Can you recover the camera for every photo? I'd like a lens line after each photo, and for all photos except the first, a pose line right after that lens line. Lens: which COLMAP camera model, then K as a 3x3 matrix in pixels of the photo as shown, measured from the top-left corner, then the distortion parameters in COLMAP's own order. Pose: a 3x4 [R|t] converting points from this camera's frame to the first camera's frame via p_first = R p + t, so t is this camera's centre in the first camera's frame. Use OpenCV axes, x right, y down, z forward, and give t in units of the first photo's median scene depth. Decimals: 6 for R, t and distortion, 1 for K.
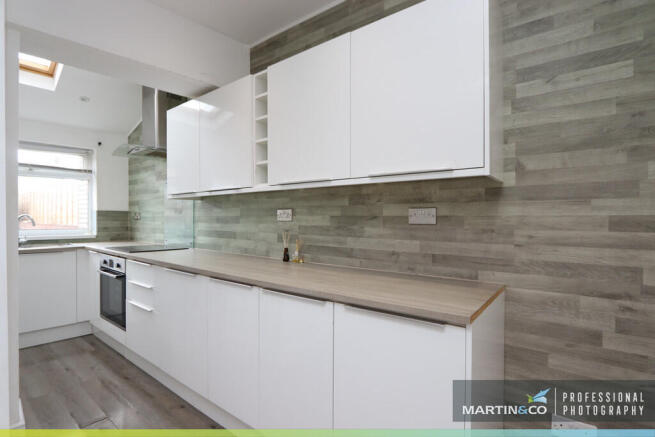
lens RADIAL K [[316.9, 0, 325.6], [0, 316.9, 220.3], [0, 0, 1]] dist [-0.016310, 0.002271]
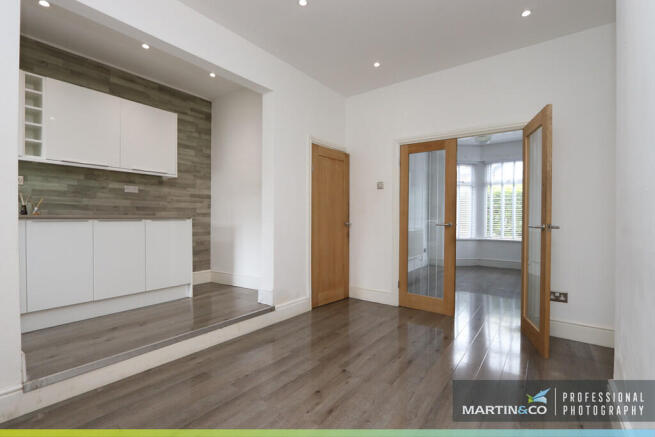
lens RADIAL K [[316.9, 0, 325.2], [0, 316.9, 217.8], [0, 0, 1]] dist [-0.016310, 0.002271]
pose [[-0.055966, -0.001564, 0.998431, -1.518749], [0.003334, 0.999993, 0.001754, 0.144340], [-0.998427, 0.003427, -0.055961, -0.170692]]
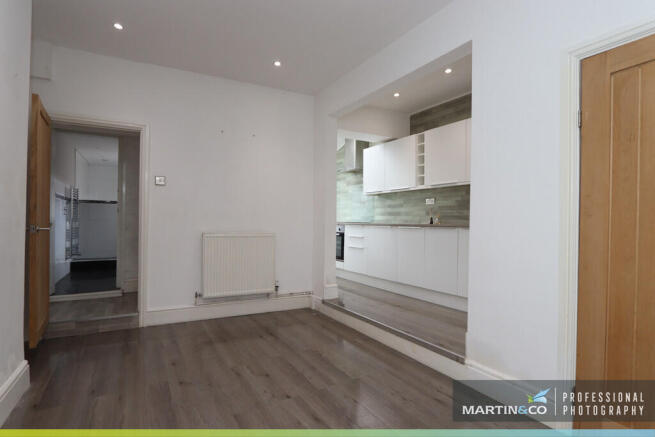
lens RADIAL K [[316.9, 0, 324.3], [0, 316.9, 220.3], [0, 0, 1]] dist [-0.016310, 0.002271]
pose [[0.935084, 0.005186, -0.354388, -0.050675], [-0.009289, 0.999908, -0.009877, 0.134892], [0.354305, 0.012527, 0.935046, -1.135092]]
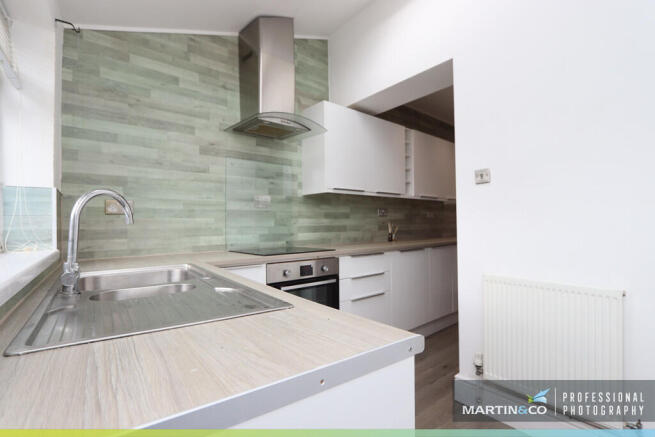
lens RADIAL K [[316.9, 0, 325.8], [0, 316.9, 220.1], [0, 0, 1]] dist [-0.016310, 0.002271]
pose [[0.190480, 0.005648, 0.981675, -1.848854], [0.016412, 0.999825, -0.008937, 0.031092], [-0.981554, 0.017813, 0.190354, 1.043600]]
